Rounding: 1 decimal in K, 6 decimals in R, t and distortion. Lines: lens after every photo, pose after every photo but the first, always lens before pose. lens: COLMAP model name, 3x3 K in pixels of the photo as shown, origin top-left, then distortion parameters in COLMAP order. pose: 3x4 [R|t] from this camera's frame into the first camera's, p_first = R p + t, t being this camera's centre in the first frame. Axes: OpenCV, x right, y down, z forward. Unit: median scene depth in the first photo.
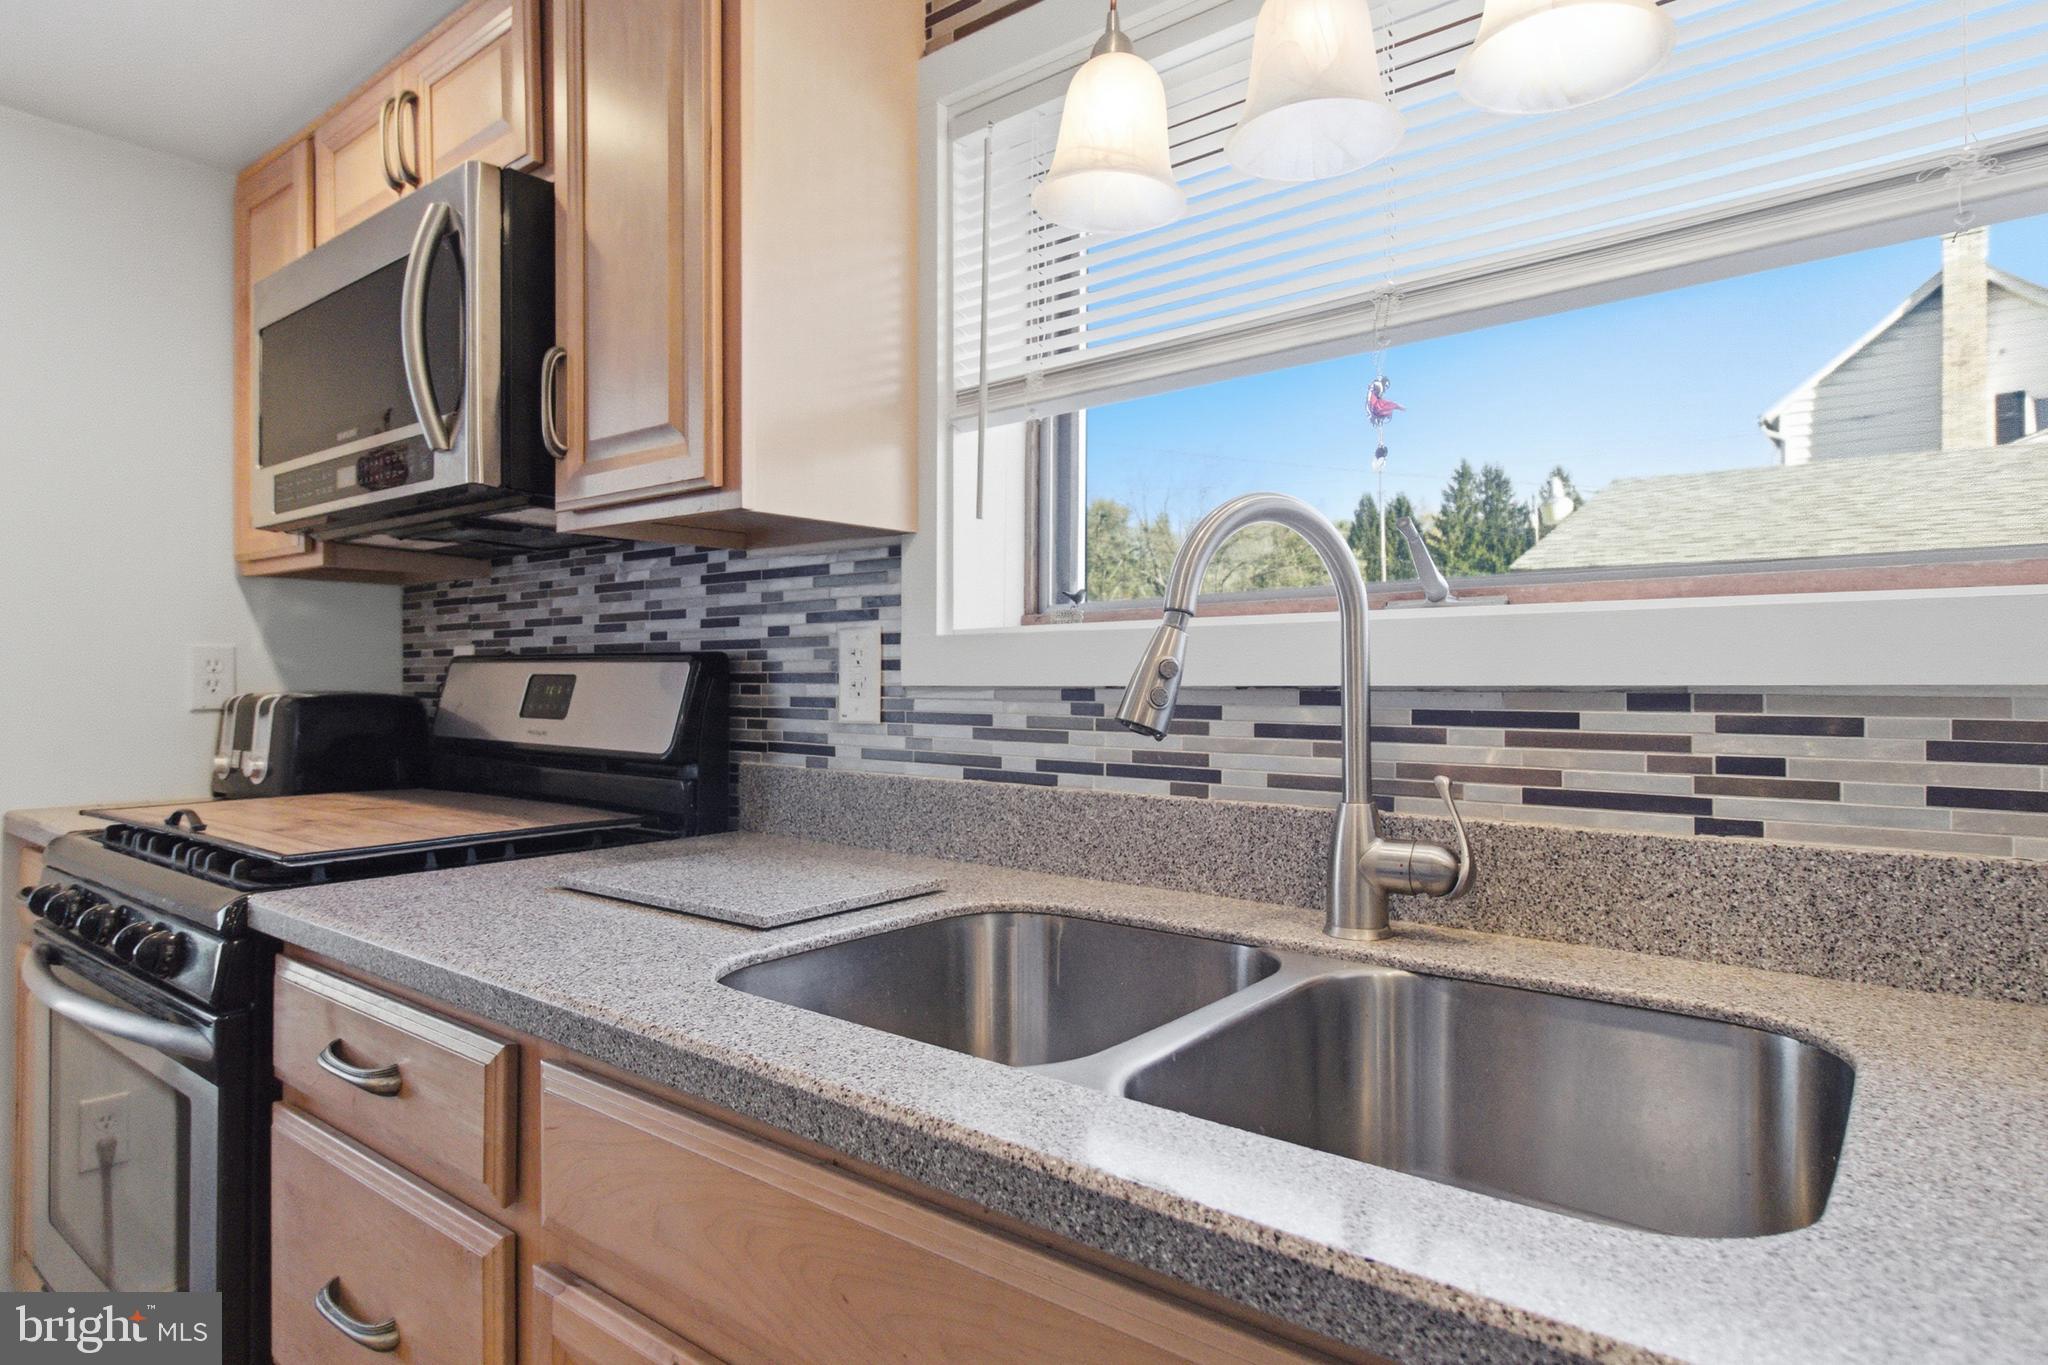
lens RADIAL K [[1146.6, 0, 1029.1], [0, 1146.6, 679.7], [0, 0, 1]] dist [-0.007777, -0.000567]
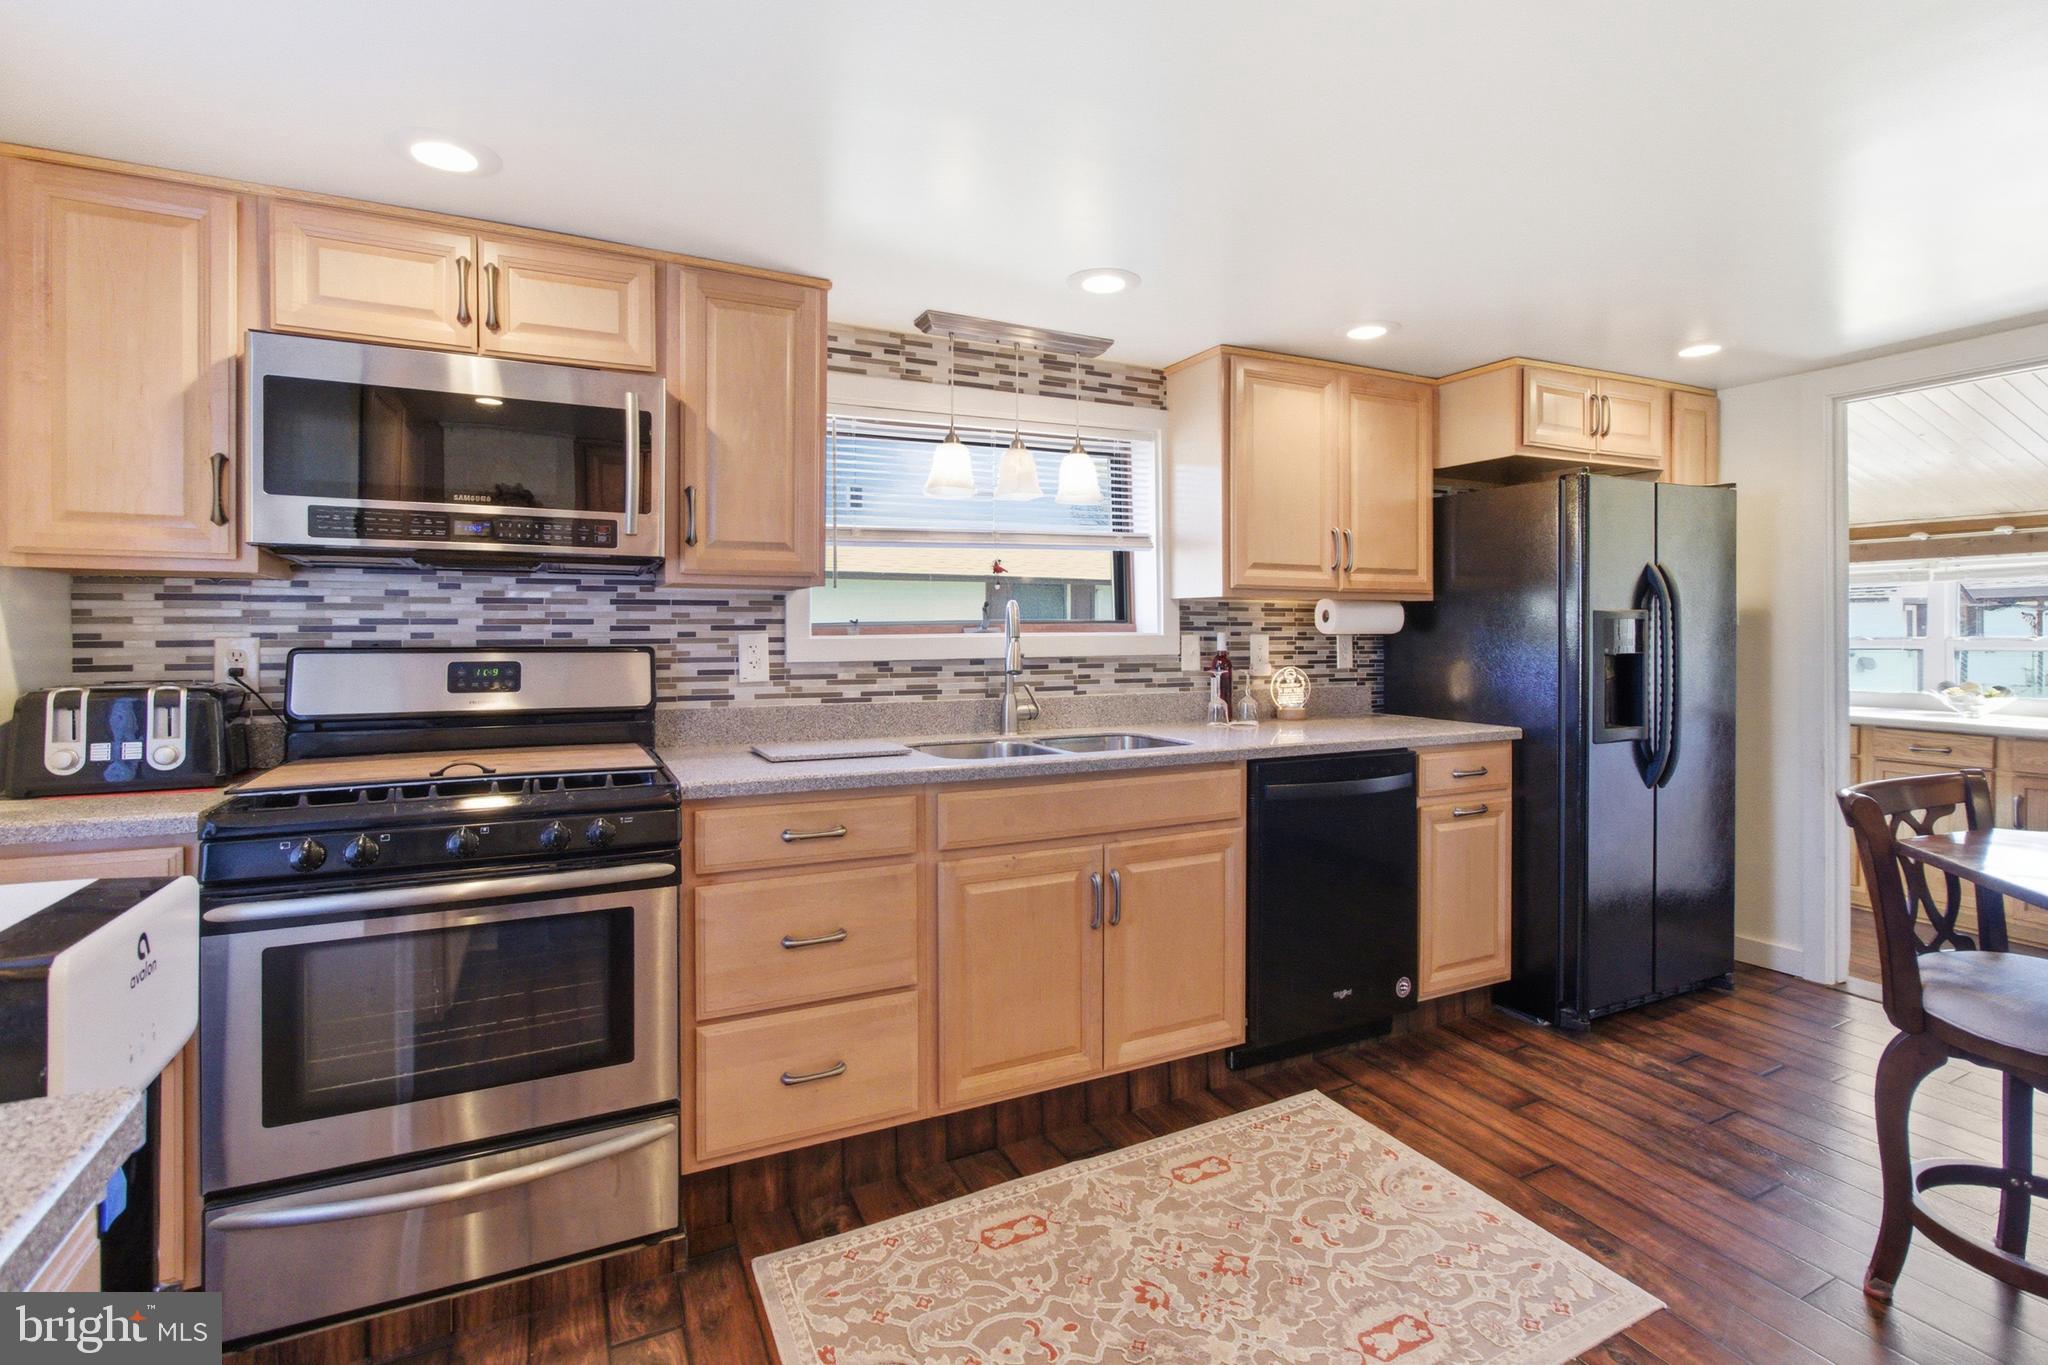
lens RADIAL K [[971.9, 0, 1016.4], [0, 971.9, 628.2], [0, 0, 1]] dist [0.003179, 0.000809]
pose [[0.440605, -0.001303, 0.897700, -1.513056], [0.001761, 0.999998, 0.000587, -0.057451], [-0.897699, 0.001323, 0.440606, -0.166029]]
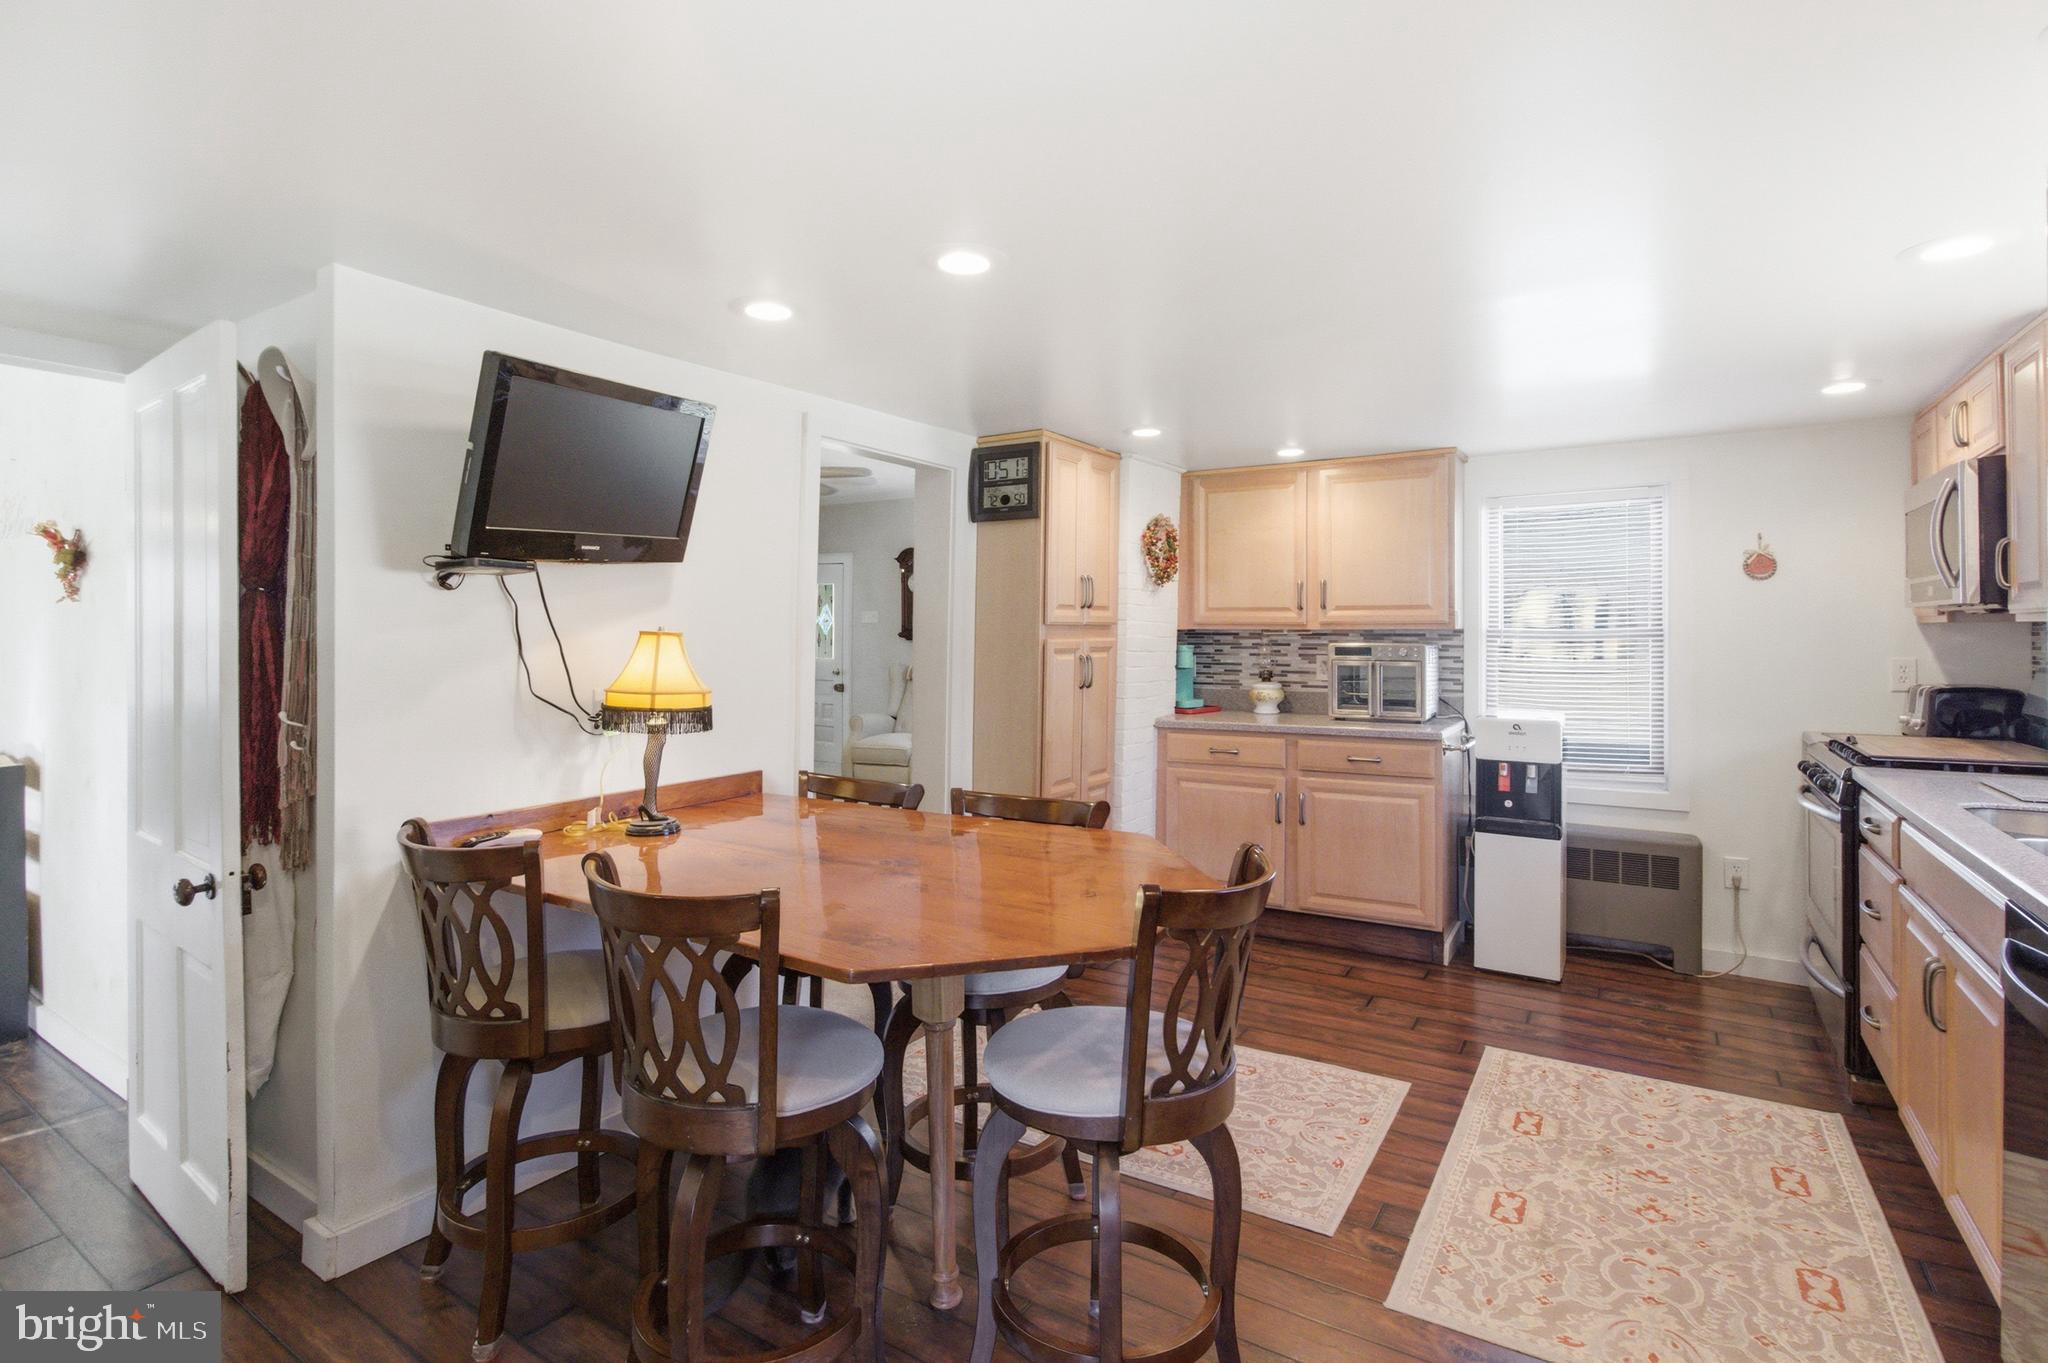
lens RADIAL K [[971.9, 0, 1029.8], [0, 971.9, 630.7], [0, 0, 1]] dist [0.003179, 0.000809]
pose [[0.095669, -0.005464, -0.995398, 1.141327], [0.005574, 0.999972, -0.004953, -0.108798], [0.995398, -0.005075, 0.095697, -0.934541]]
